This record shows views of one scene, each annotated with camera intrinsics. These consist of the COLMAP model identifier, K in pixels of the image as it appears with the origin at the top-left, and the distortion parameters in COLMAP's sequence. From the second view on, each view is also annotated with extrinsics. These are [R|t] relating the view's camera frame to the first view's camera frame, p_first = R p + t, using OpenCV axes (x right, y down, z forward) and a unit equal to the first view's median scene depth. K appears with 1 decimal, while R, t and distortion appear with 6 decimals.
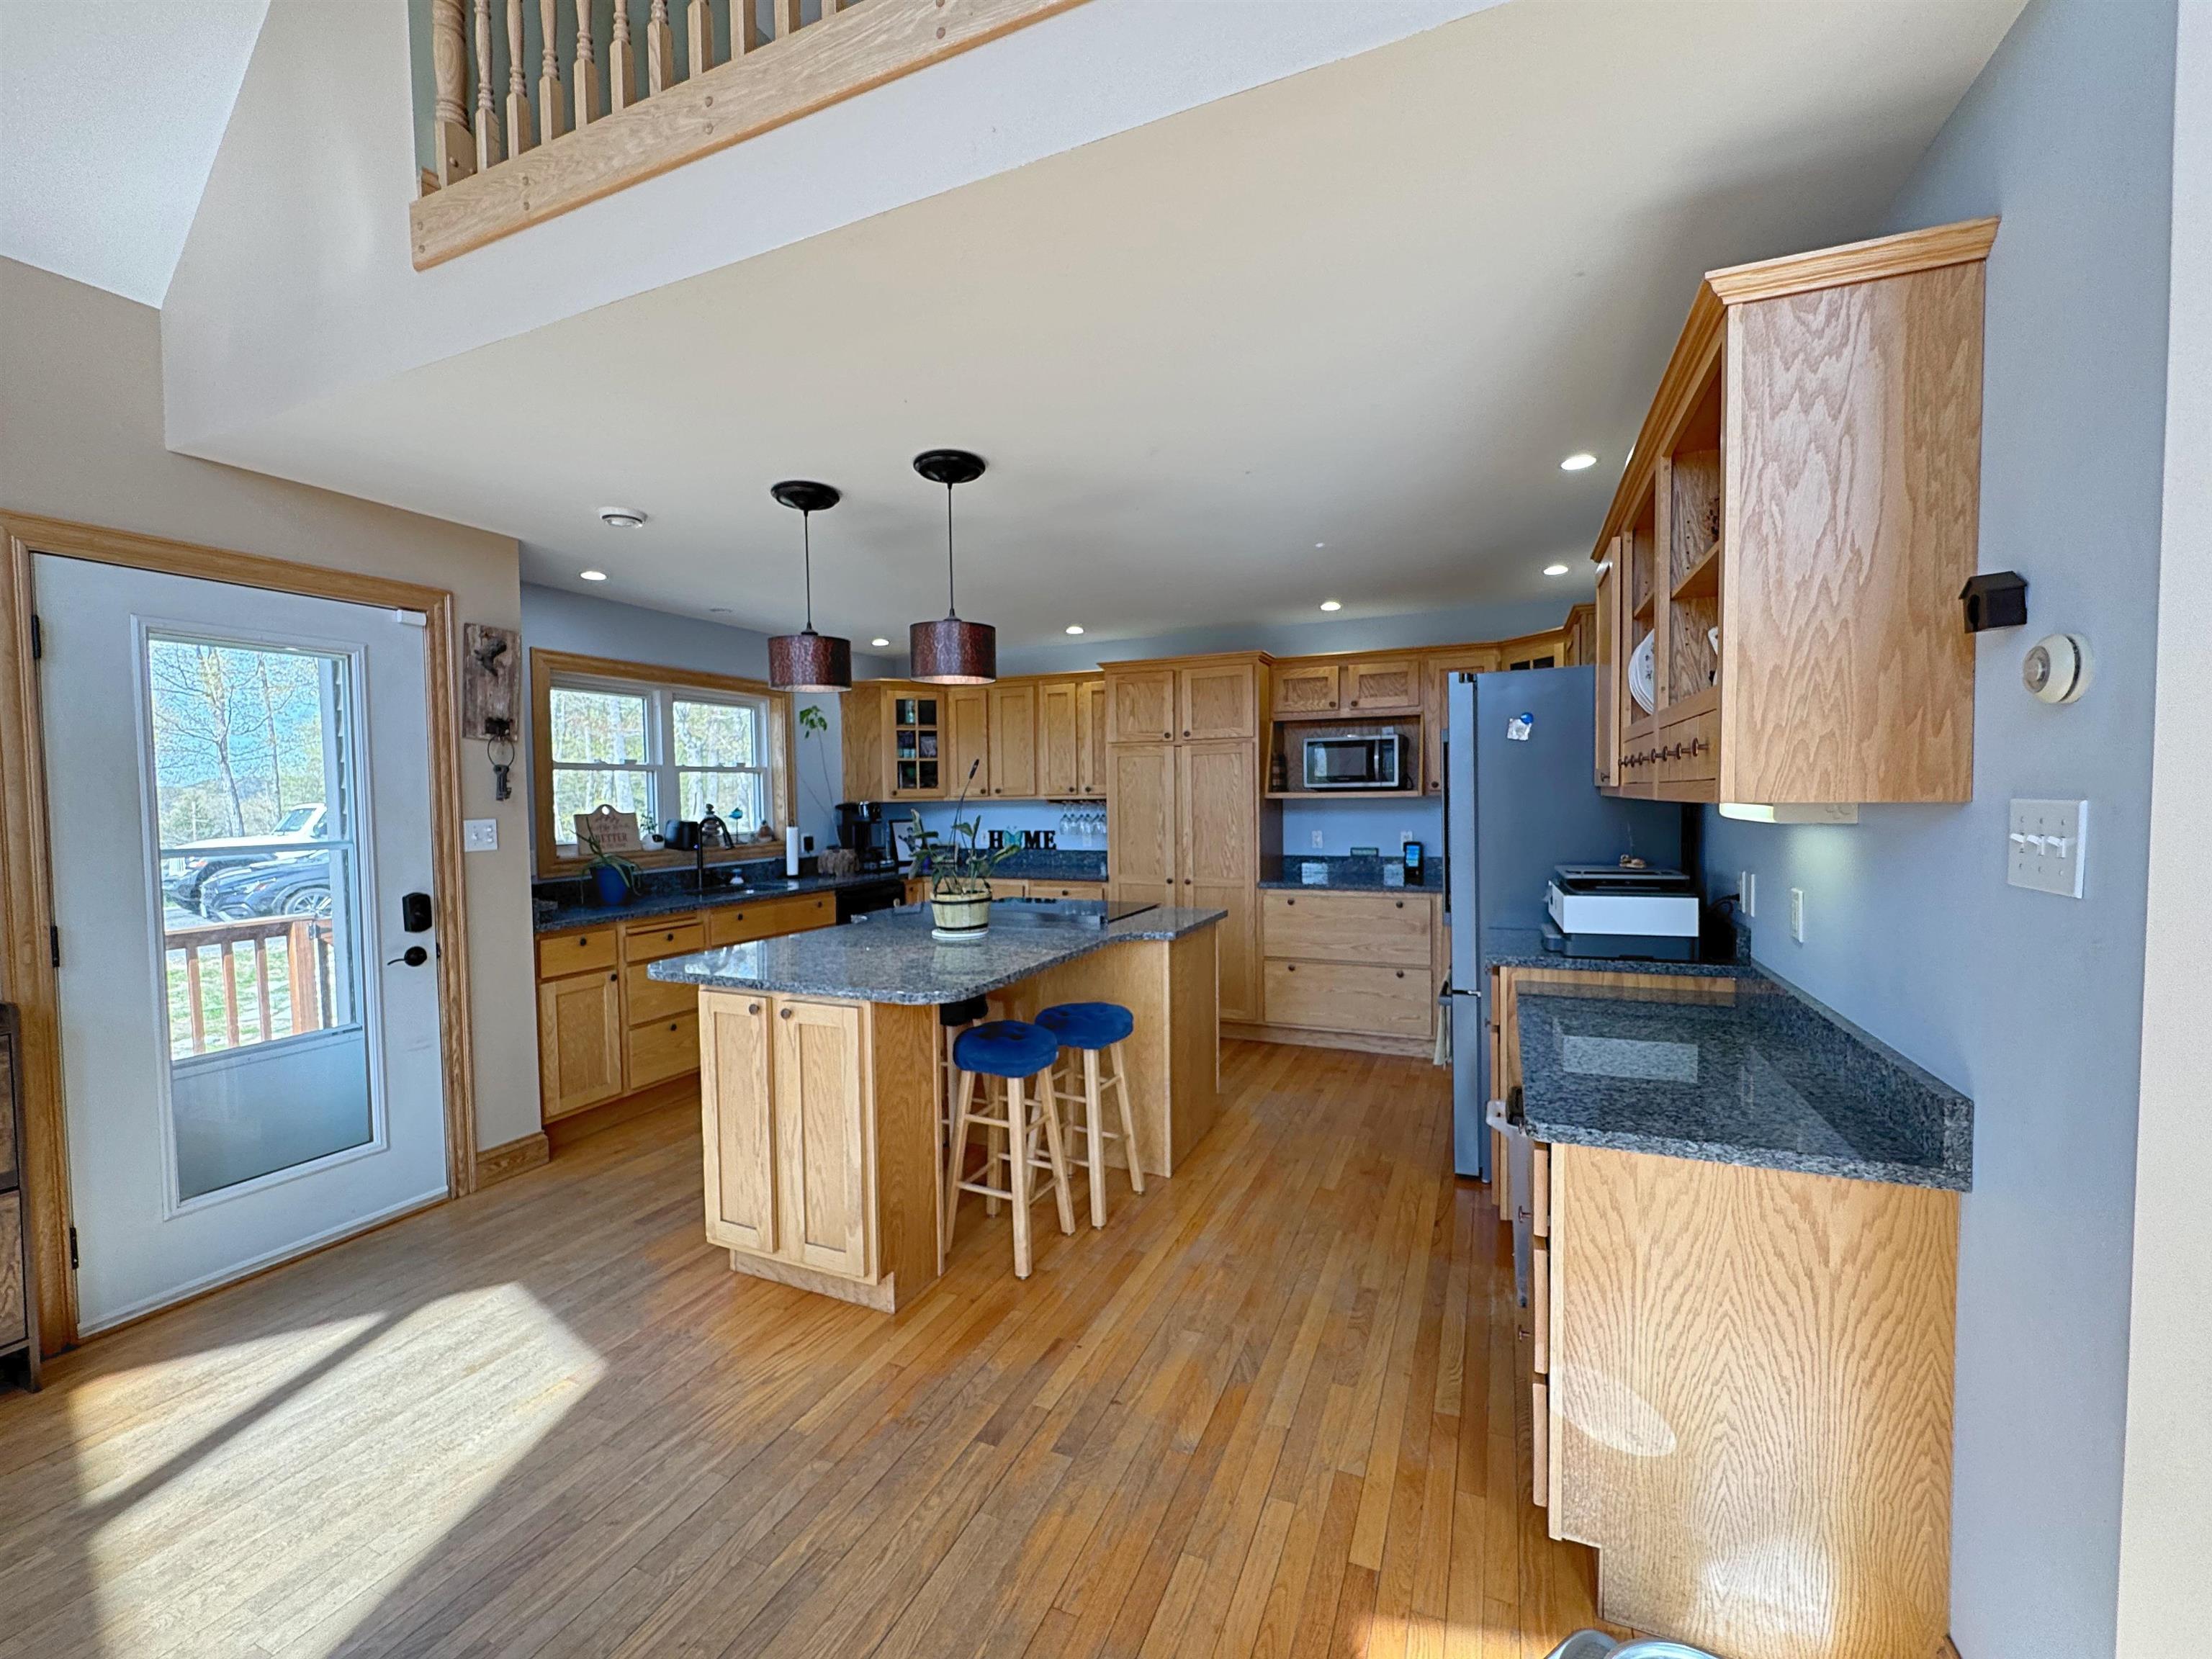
lens RADIAL K [[896.8, 0, 1105.3], [0, 896.8, 839.9], [0, 0, 1]] dist [-0.000885, 0.000768]
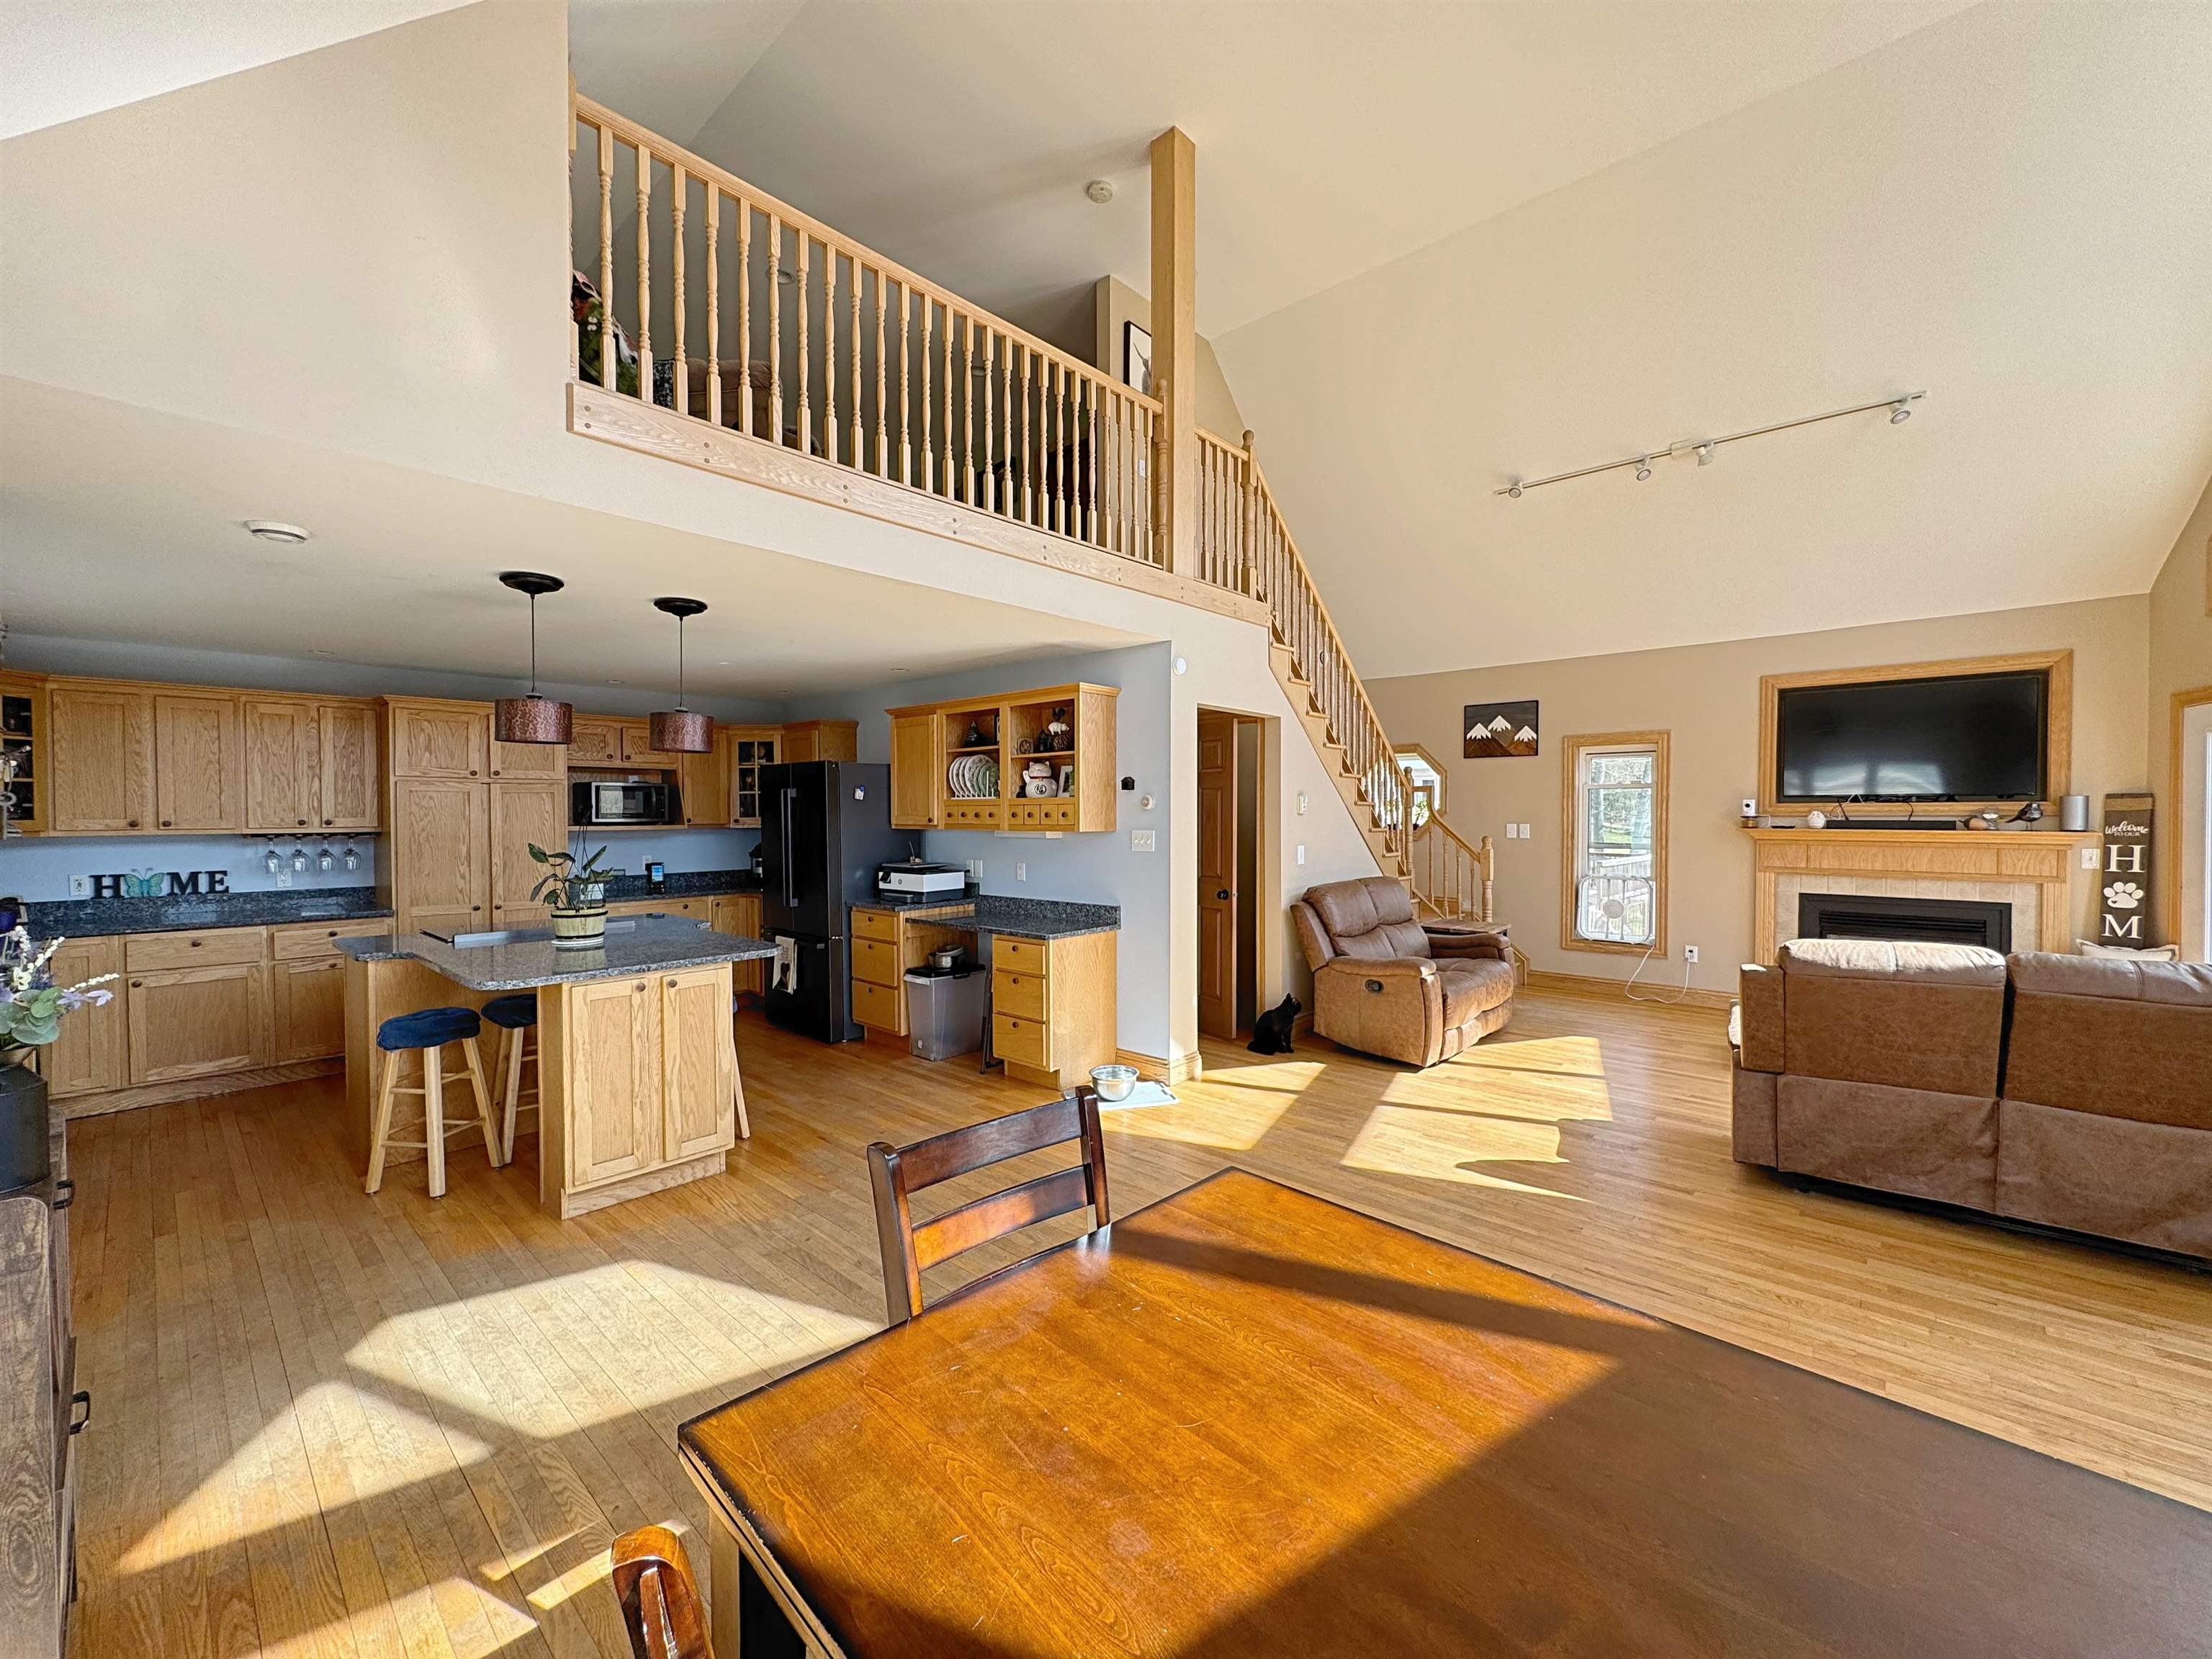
lens RADIAL K [[896.8, 0, 1111.4], [0, 896.8, 830.5], [0, 0, 1]] dist [-0.000885, 0.000768]
pose [[0.311639, -0.004228, 0.950191, -1.177528], [0.045145, 0.998927, -0.010362, -0.003368], [-0.949128, 0.046126, 0.311495, -0.099405]]
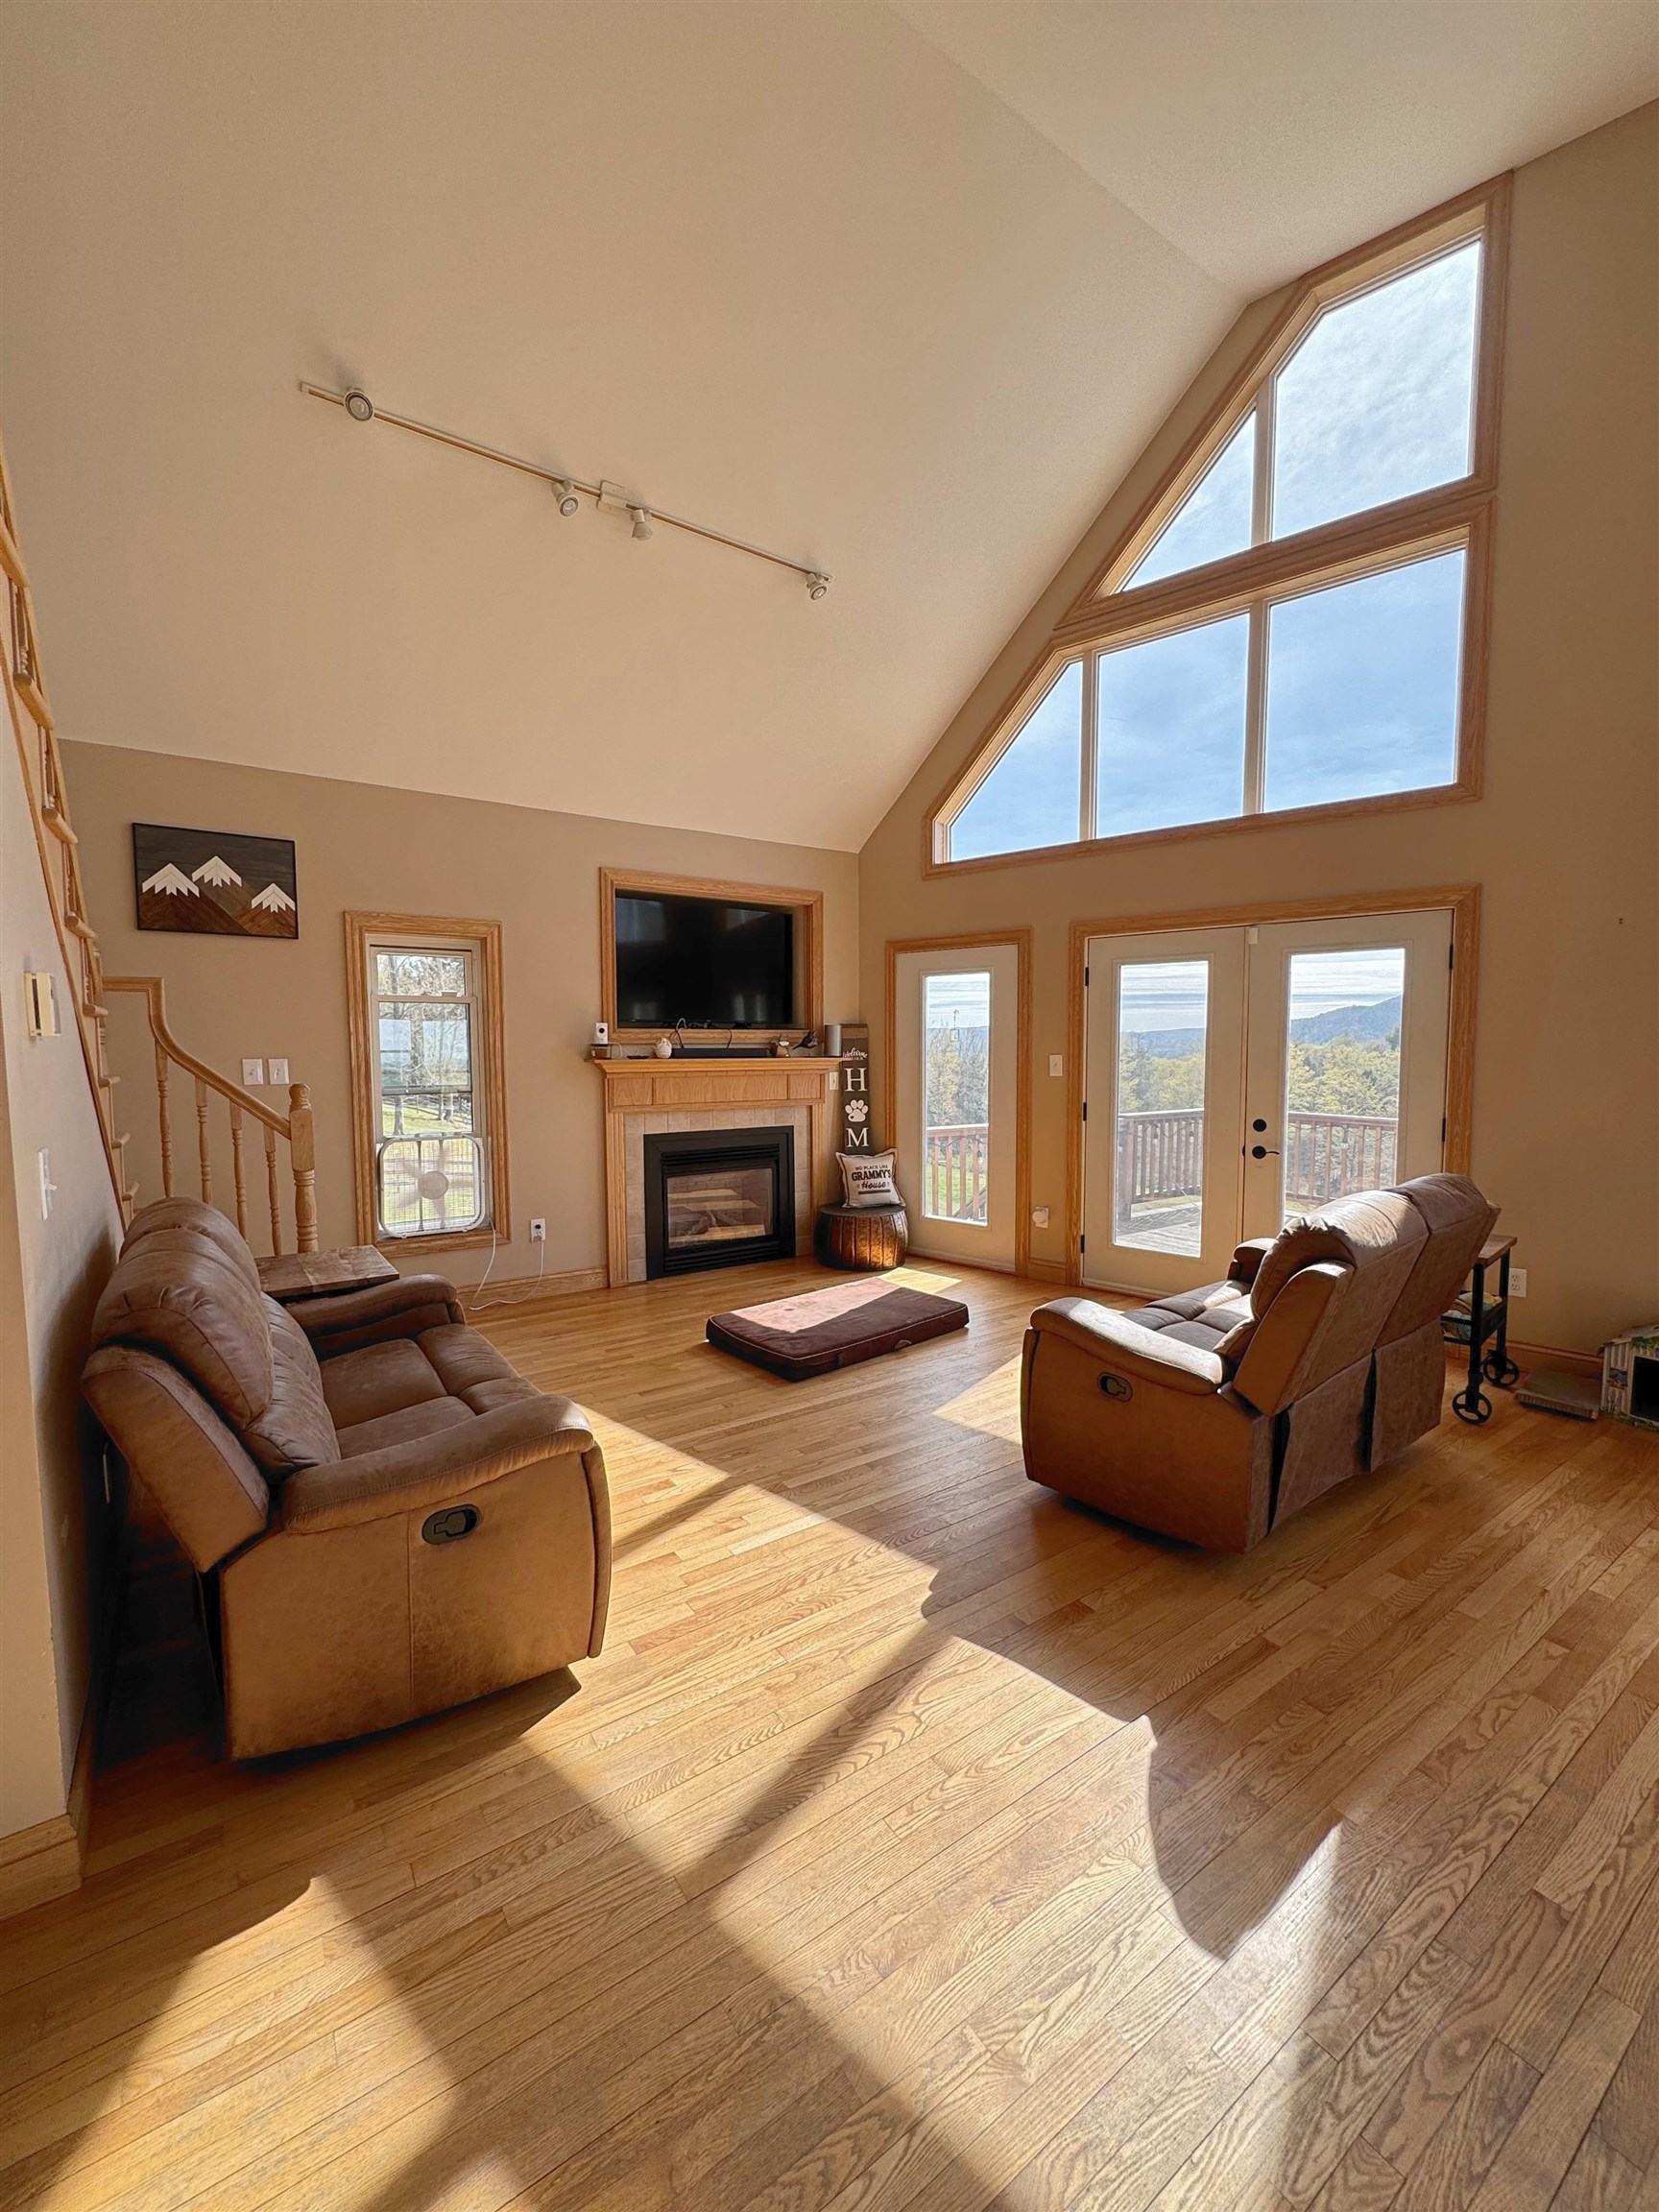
lens RADIAL K [[896.8, 0, 830.9], [0, 896.8, 1091.9], [0, 0, 1]] dist [-0.000885, 0.000768]
pose [[-0.853091, -0.012503, 0.521612, 0.072645], [0.040618, 0.995088, 0.090281, -0.034990], [-0.520178, 0.098205, -0.848393, 0.319670]]
